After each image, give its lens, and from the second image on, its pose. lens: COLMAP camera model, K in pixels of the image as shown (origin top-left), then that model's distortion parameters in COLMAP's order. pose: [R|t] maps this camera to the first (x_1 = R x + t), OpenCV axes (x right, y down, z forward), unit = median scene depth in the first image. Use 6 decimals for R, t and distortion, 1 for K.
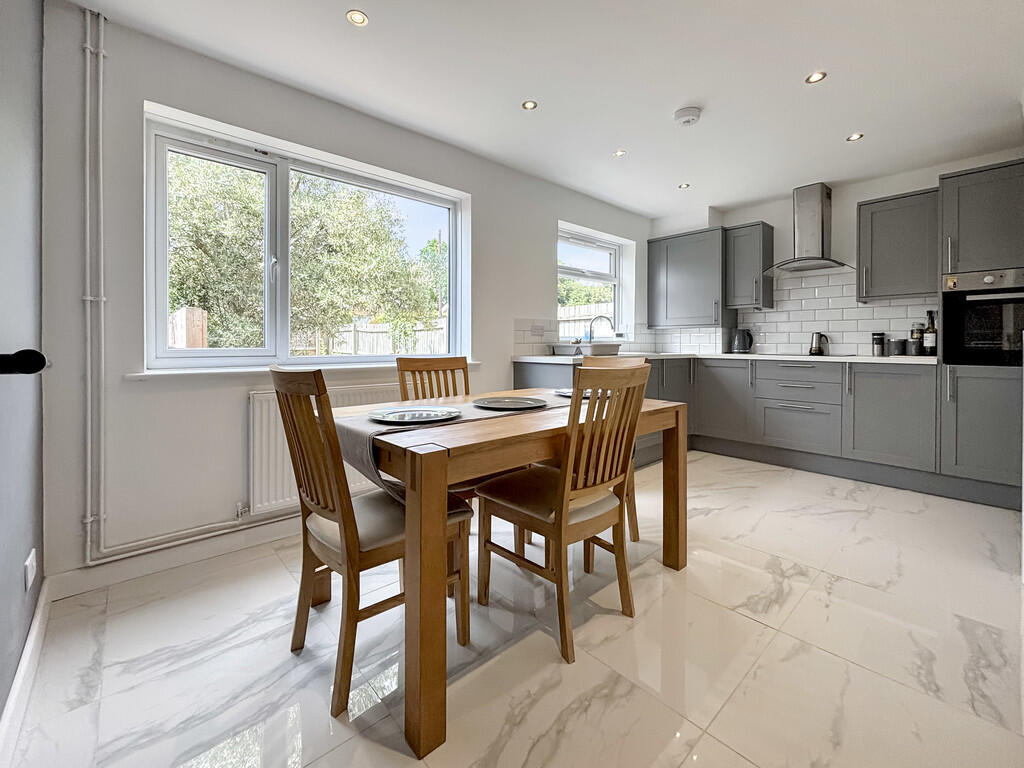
lens RADIAL K [[409.8, 0, 513.6], [0, 409.8, 384.4], [0, 0, 1]] dist [-0.000118, -0.000036]
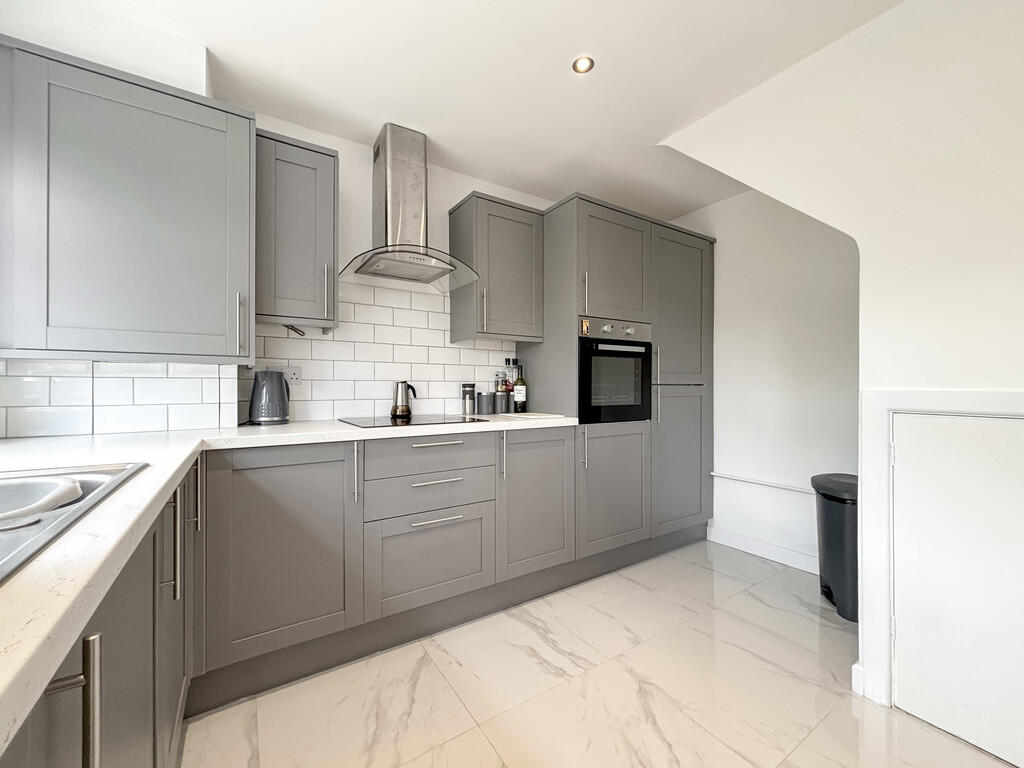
lens RADIAL K [[409.8, 0, 513.5], [0, 409.8, 382.8], [0, 0, 1]] dist [-0.000118, -0.000036]
pose [[0.185087, 0.005793, 0.982705, 0.180932], [0.095144, 0.995179, -0.023787, -0.101108], [-0.978106, 0.097901, 0.183643, 0.776022]]
